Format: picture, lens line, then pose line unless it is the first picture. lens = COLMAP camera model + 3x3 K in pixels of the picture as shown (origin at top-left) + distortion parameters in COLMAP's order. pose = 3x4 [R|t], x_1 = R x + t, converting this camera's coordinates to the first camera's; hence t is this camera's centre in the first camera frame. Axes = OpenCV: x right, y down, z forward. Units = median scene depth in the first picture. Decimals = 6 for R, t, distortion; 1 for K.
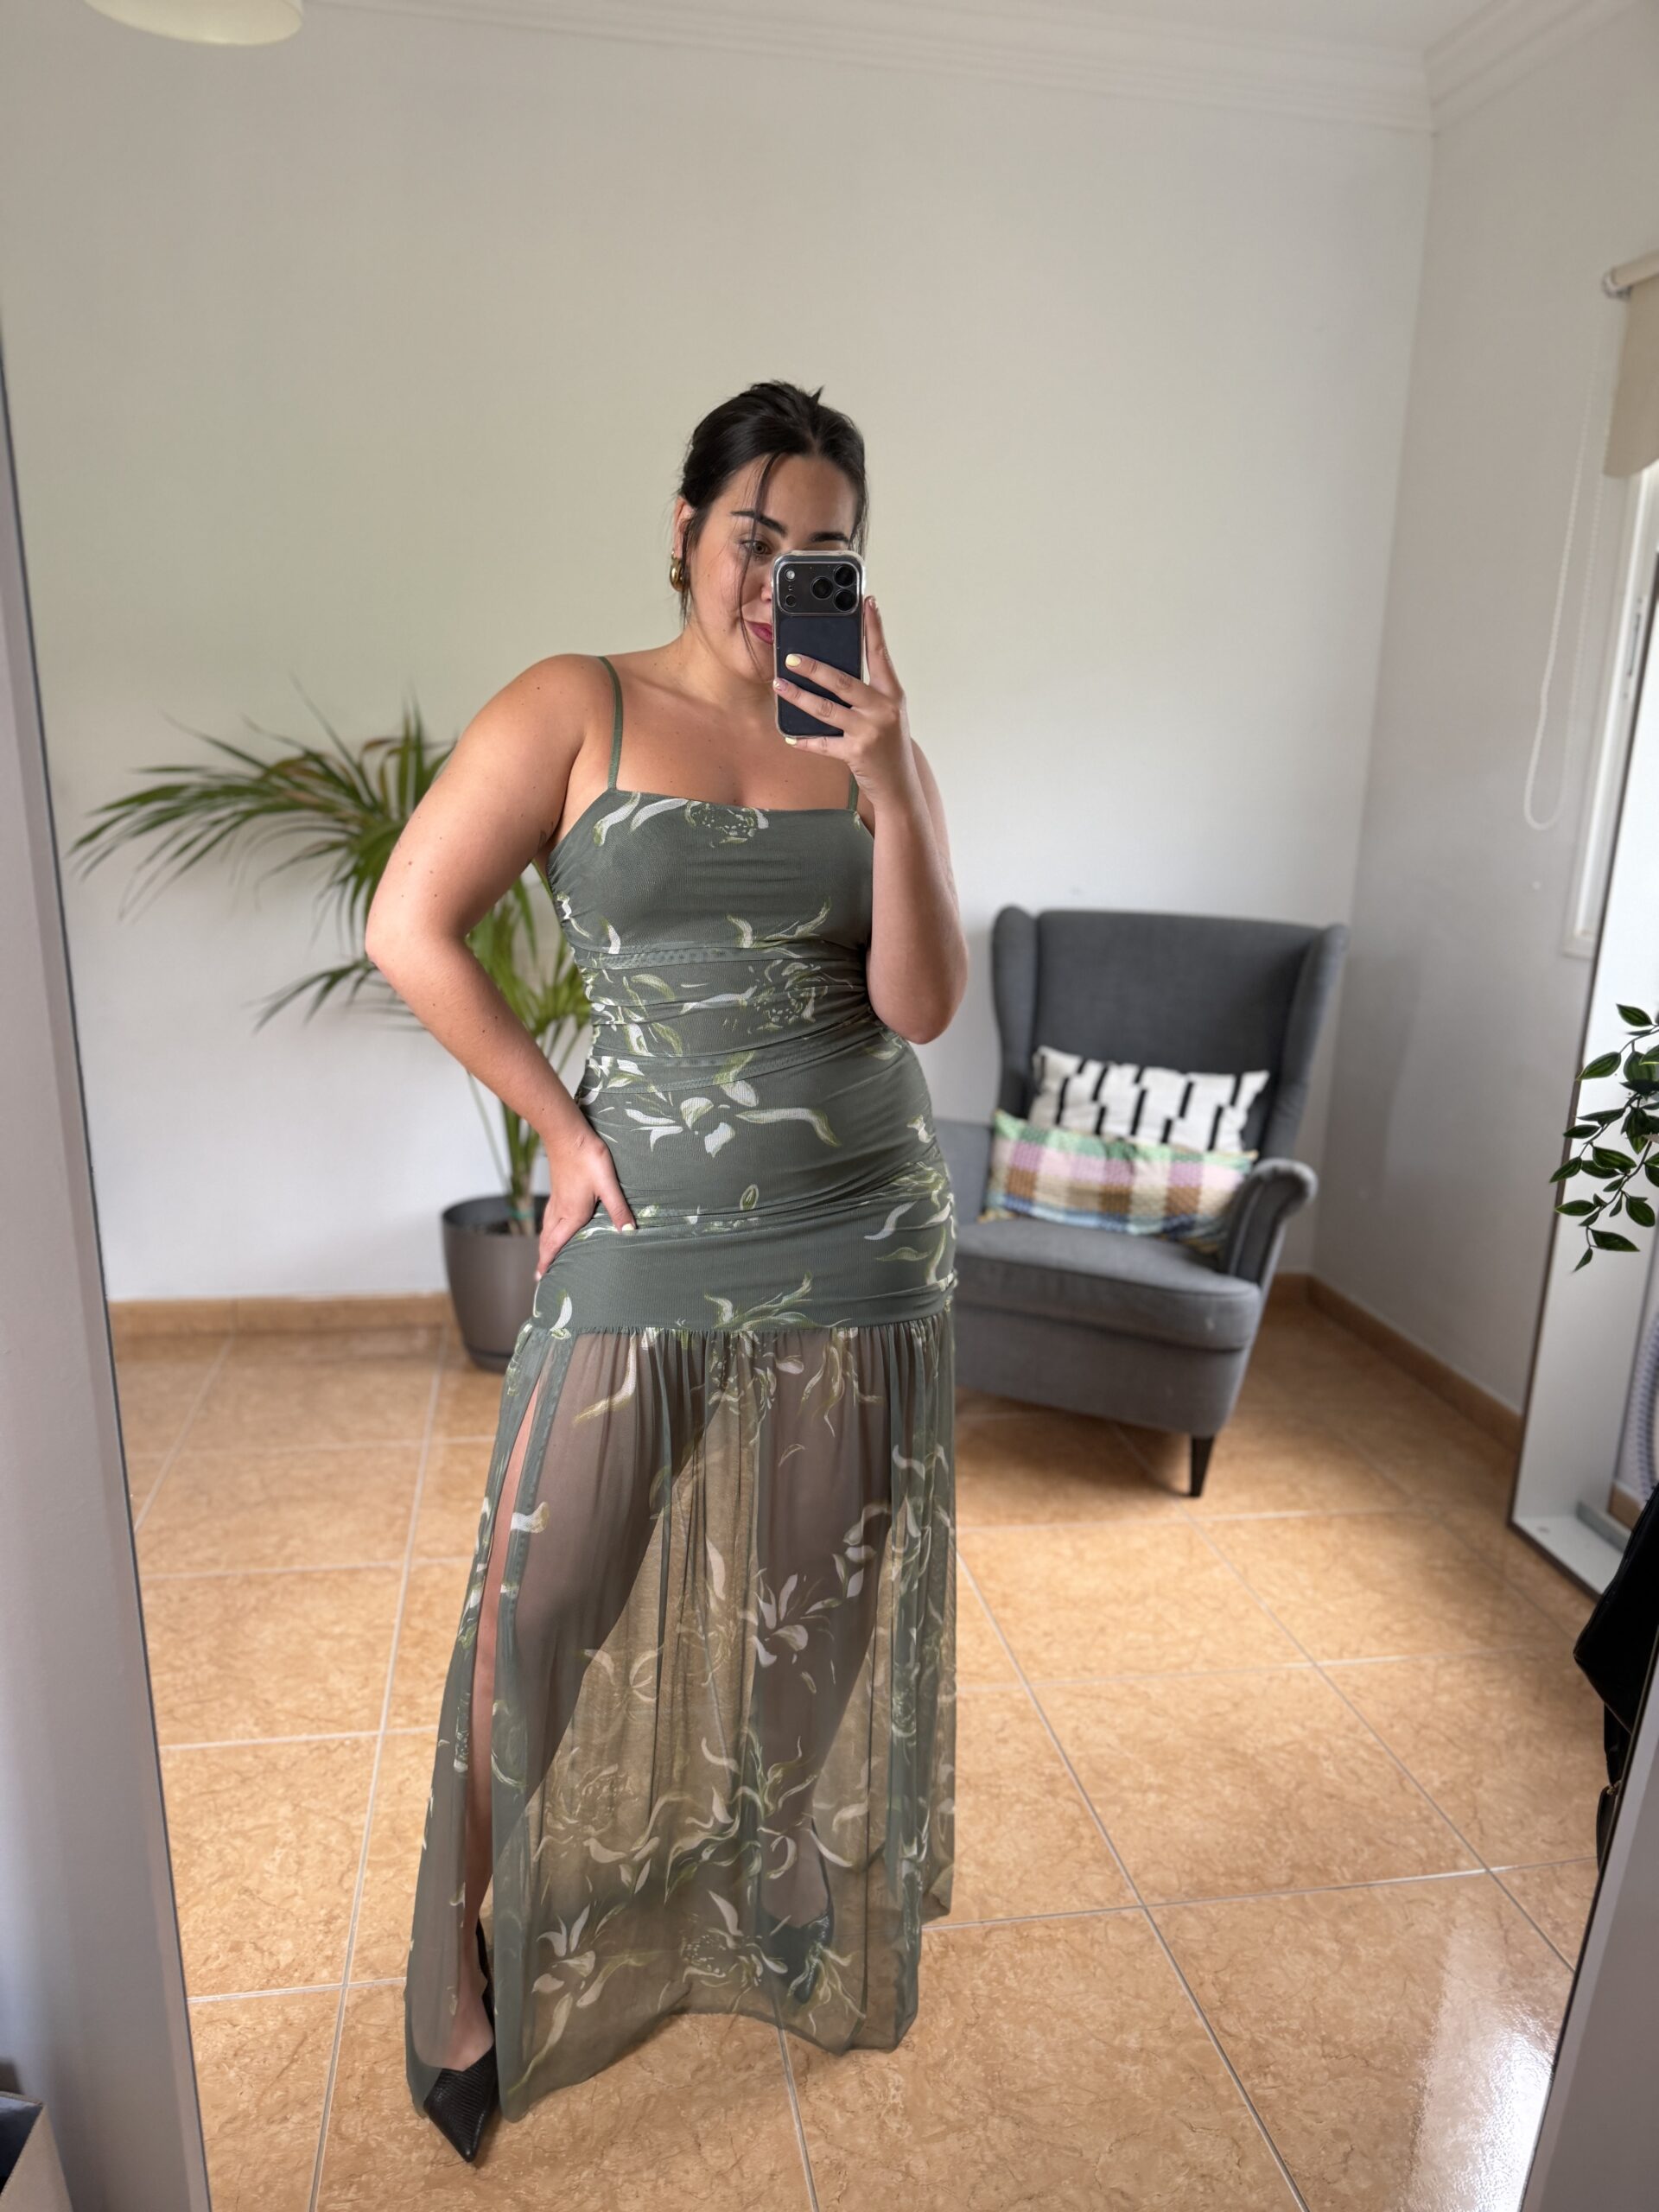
lens RADIAL K [[1612.4, 0, 789.8], [0, 1612.4, 1062.4], [0, 0, 1]] dist [0.015253, -0.024527]
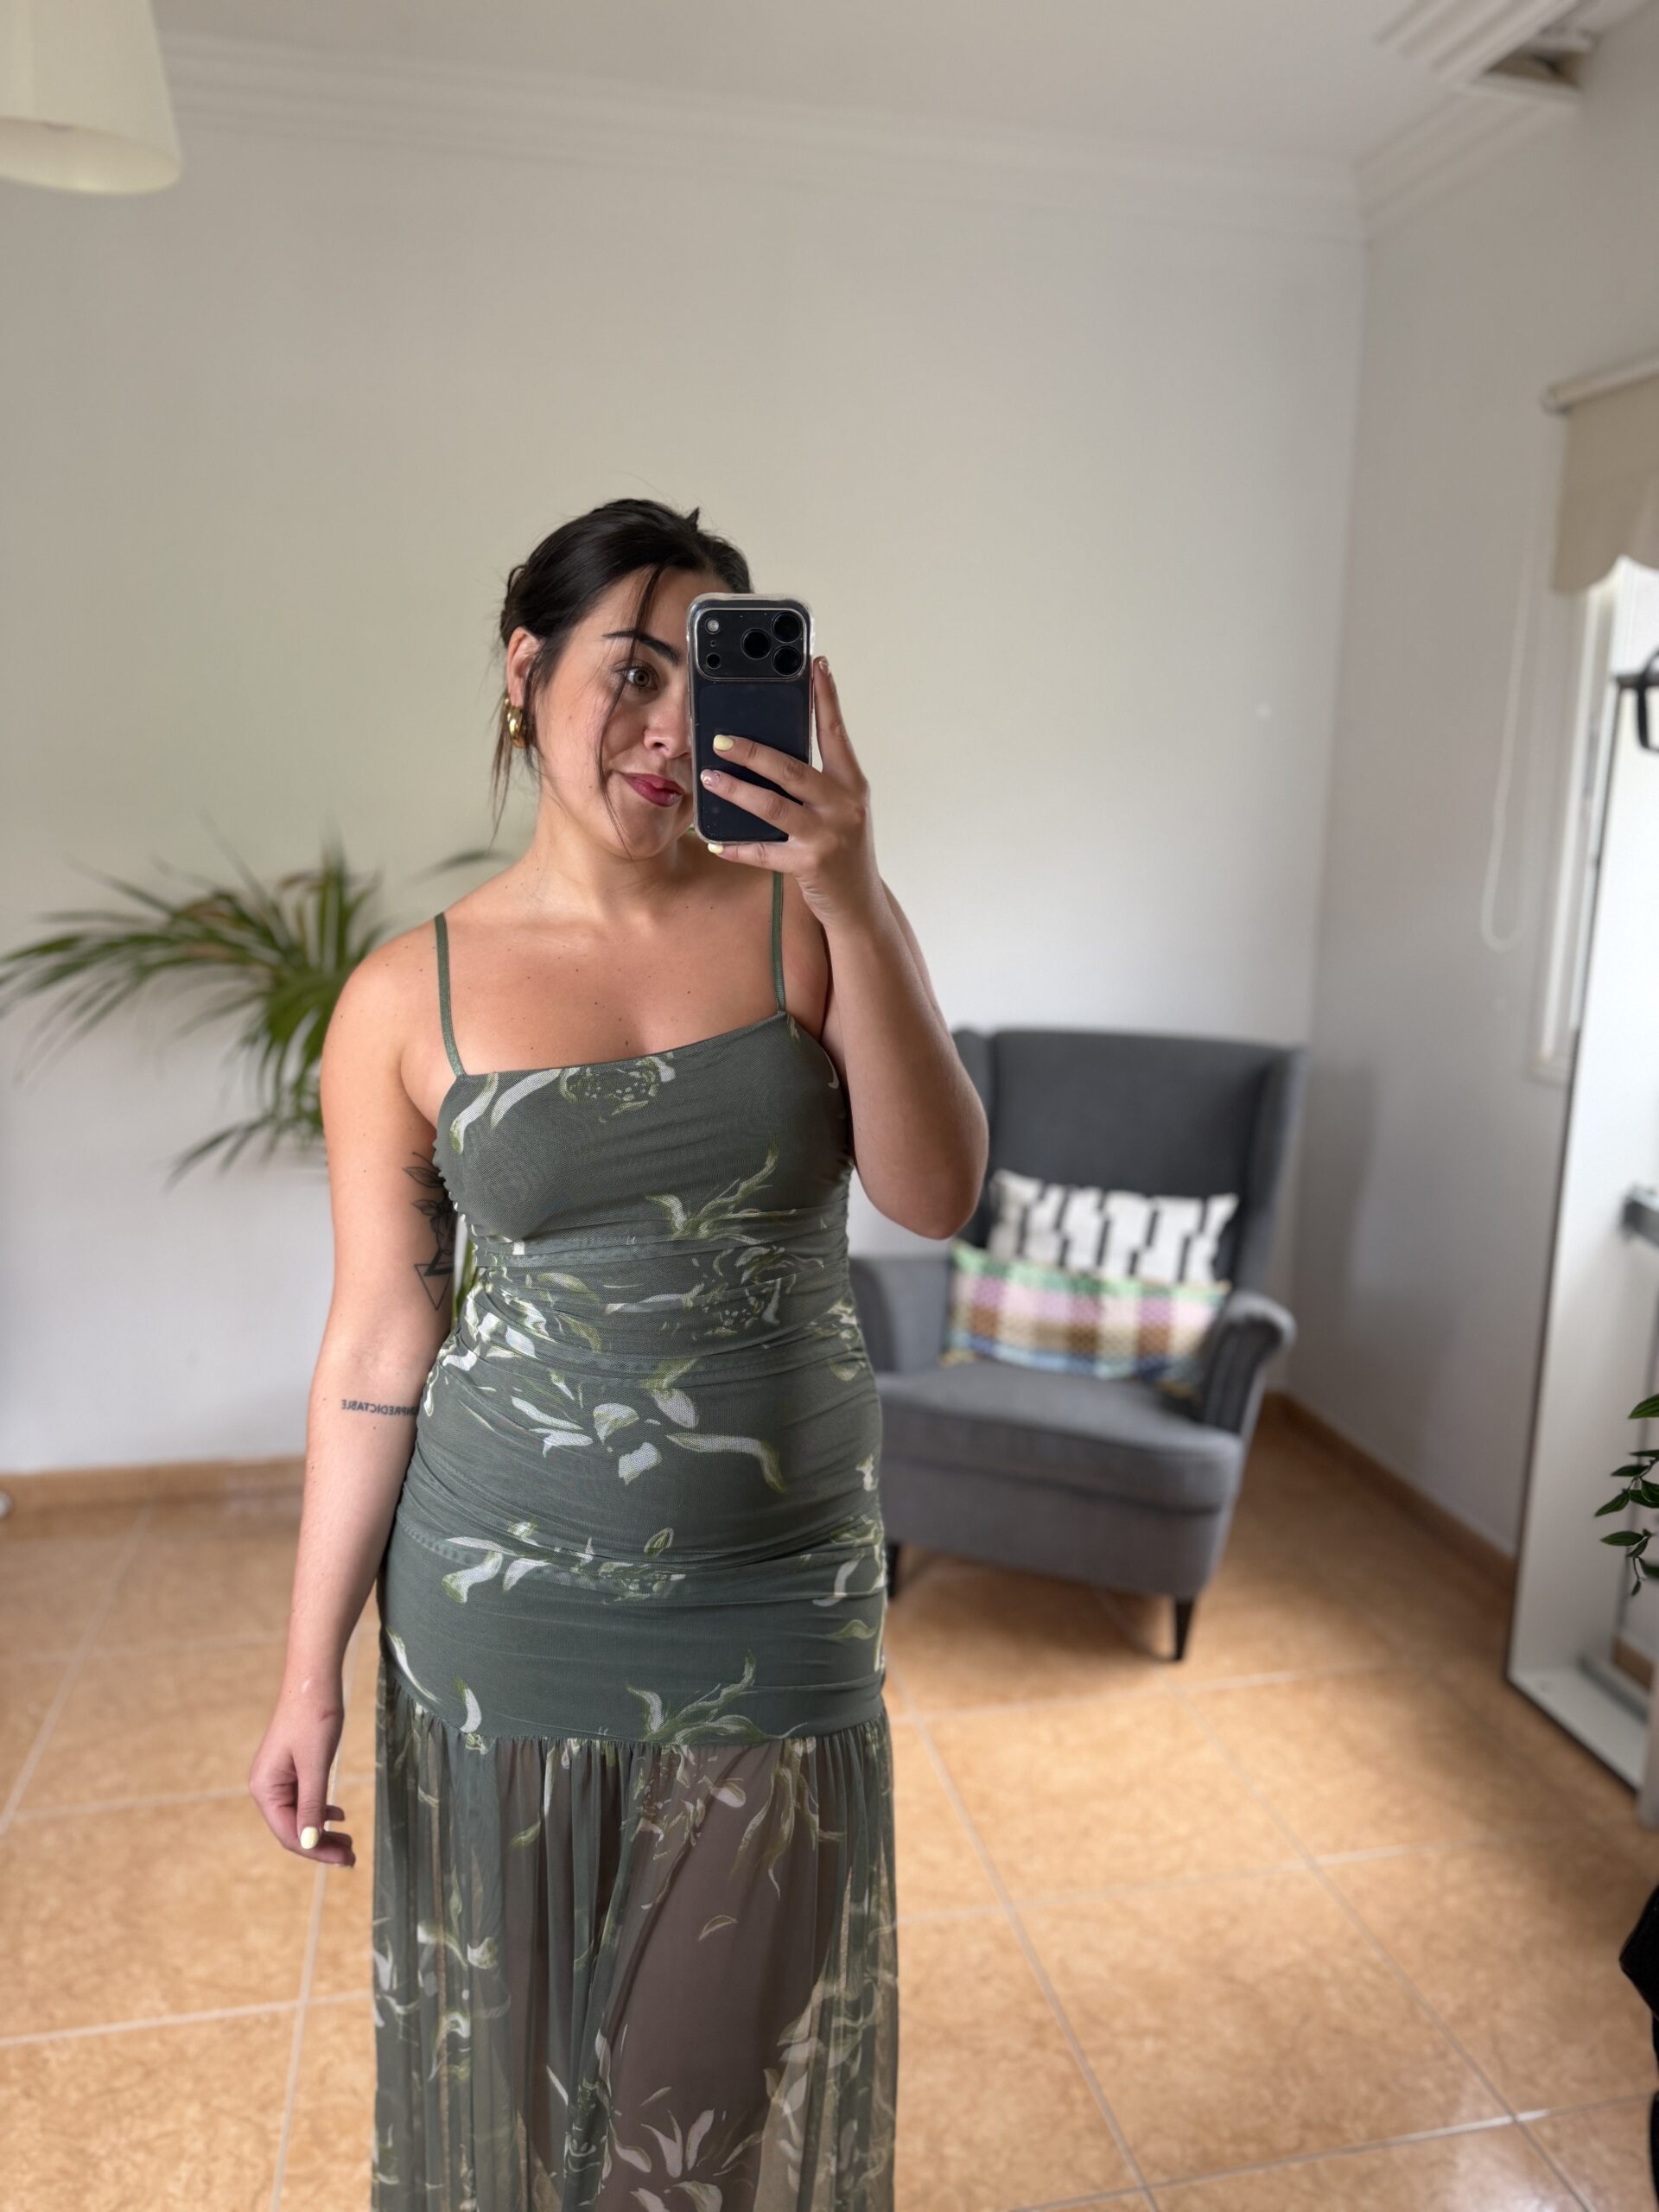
lens RADIAL K [[1612.4, 0, 799.8], [0, 1612.4, 1047.9], [0, 0, 1]] dist [0.015253, -0.024527]
pose [[0.999099, -0.023596, 0.035274, 0.006615], [0.024881, 0.999026, -0.036454, -0.078906], [-0.034380, 0.037299, 0.998713, 0.062763]]
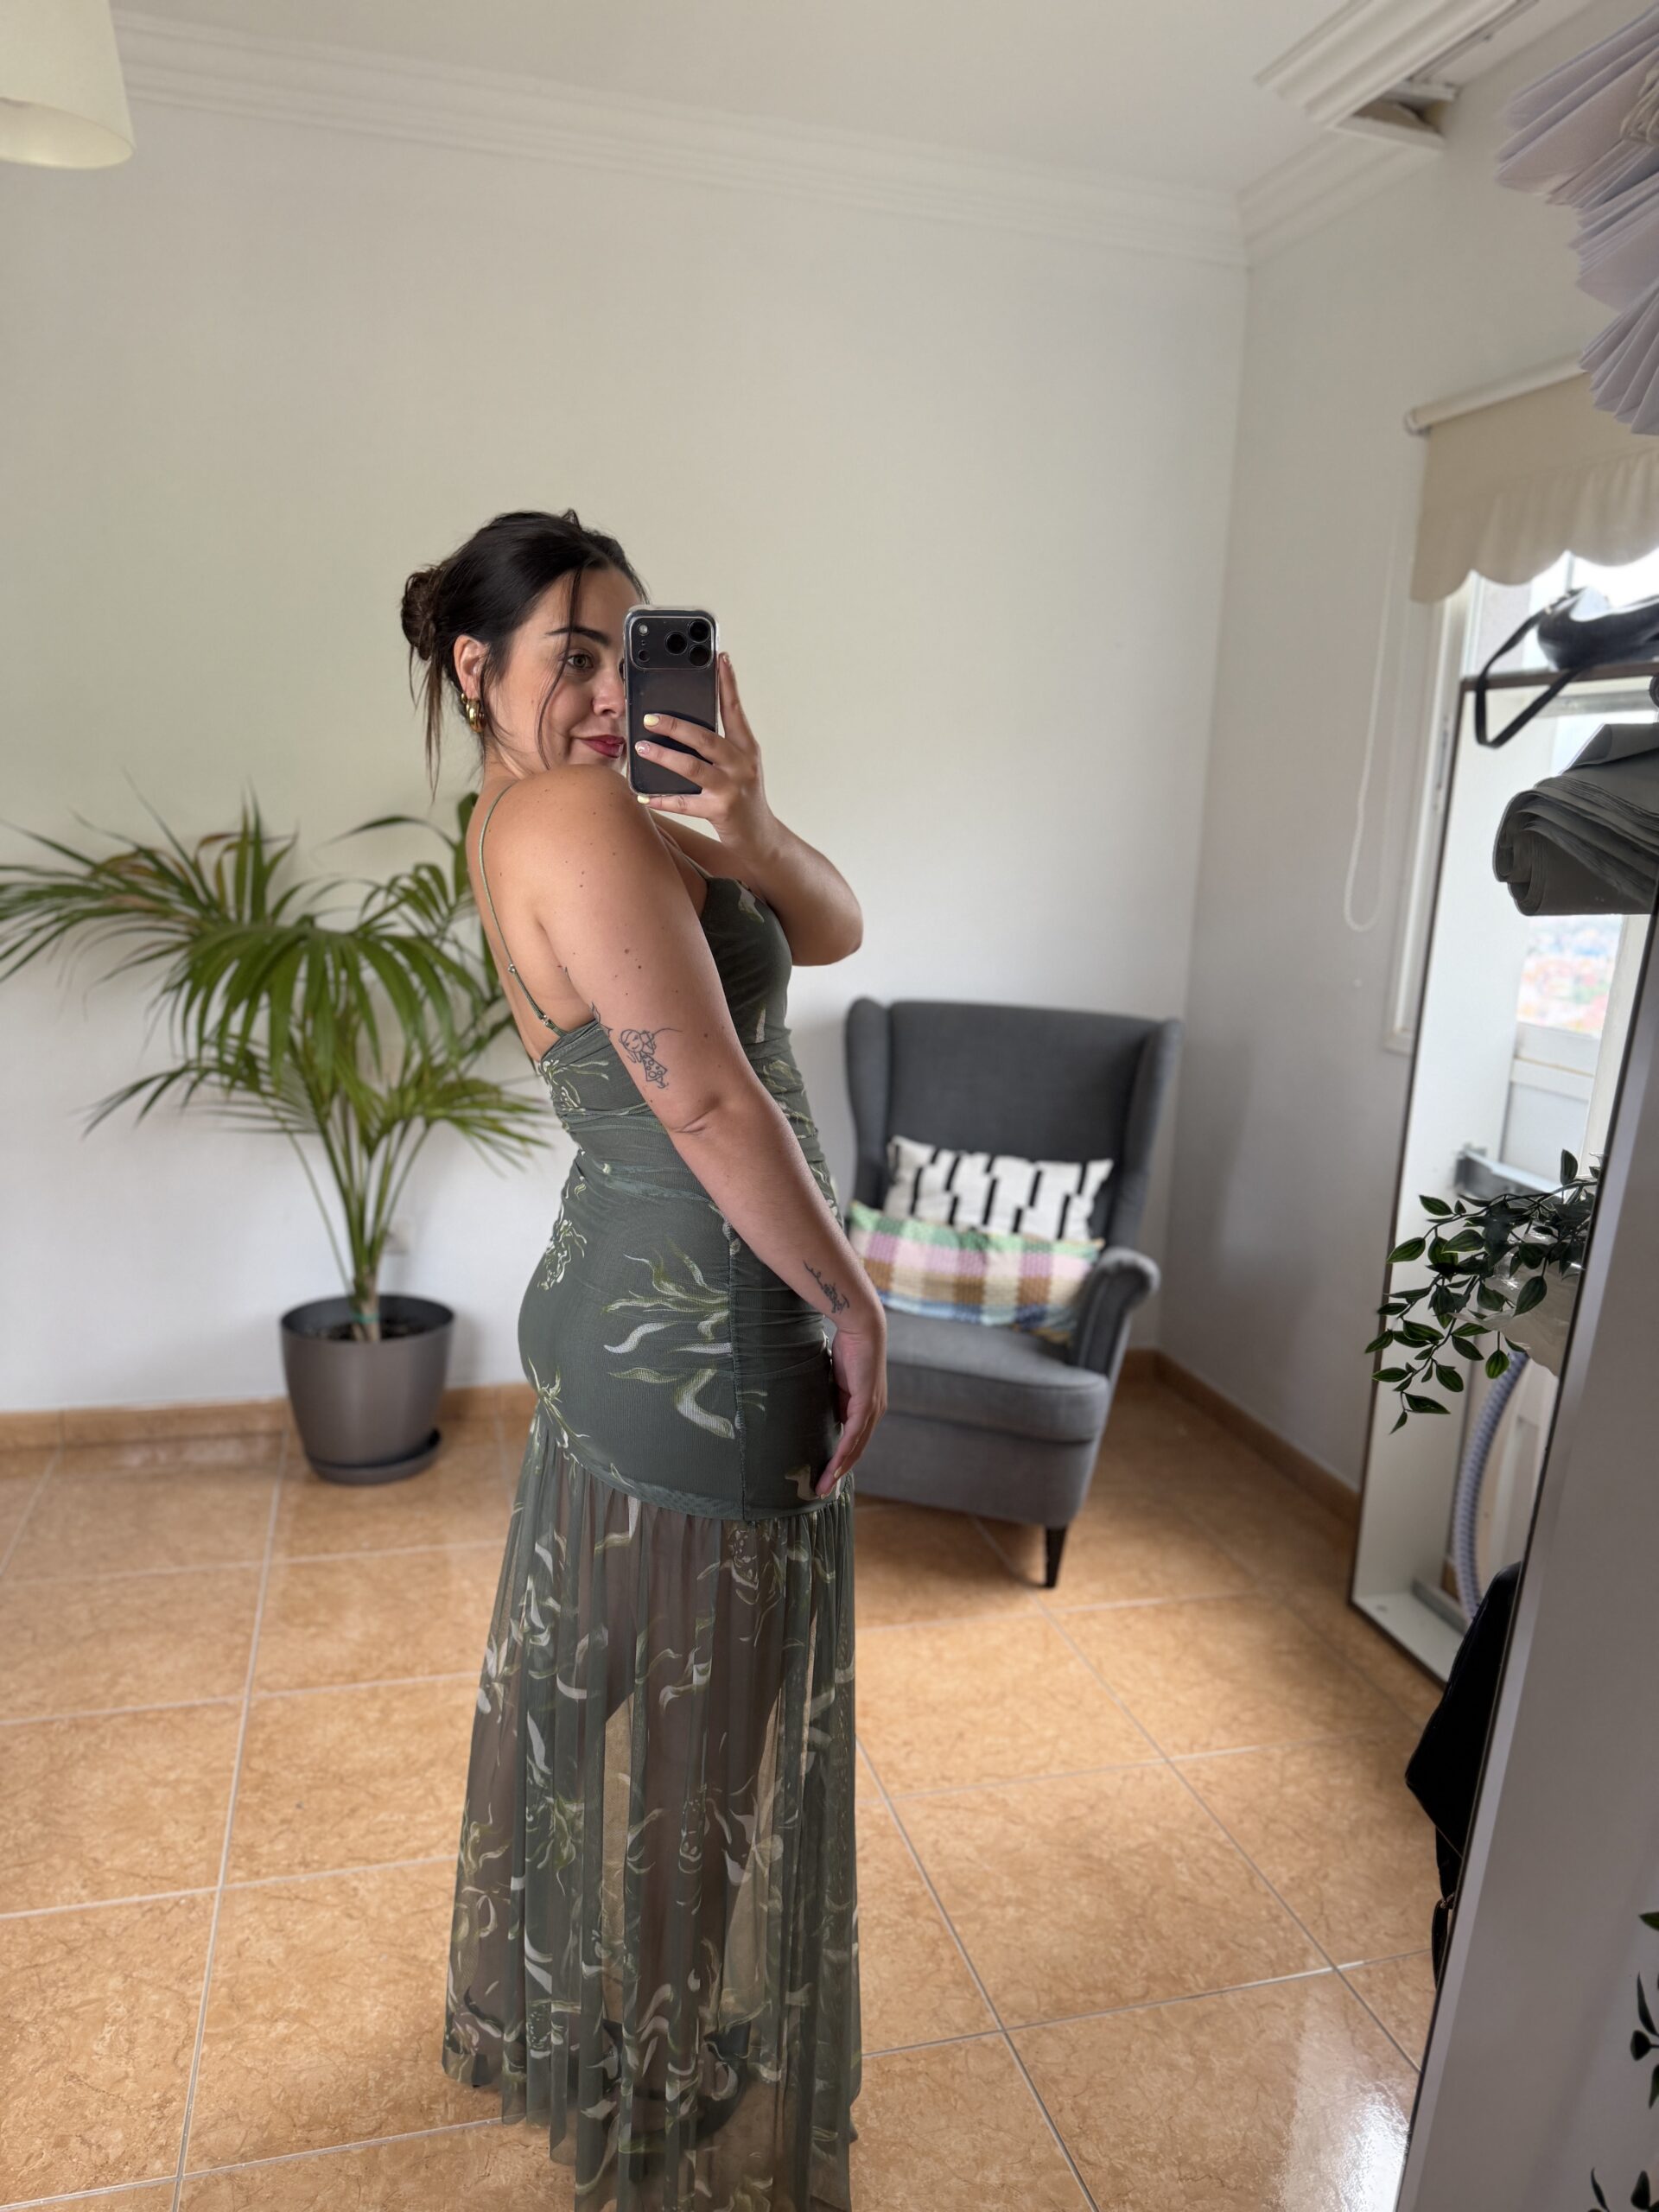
lens RADIAL K [[1612.4, 0, 805.2], [0, 1612.4, 1050.1], [0, 0, 1]] dist [0.015253, -0.024527]
pose [[0.995320, -0.007945, 0.096305, 0.004602], [0.011544, 0.999253, -0.036873, -0.041586], [-0.095940, 0.037813, 0.994669, -0.005068]]
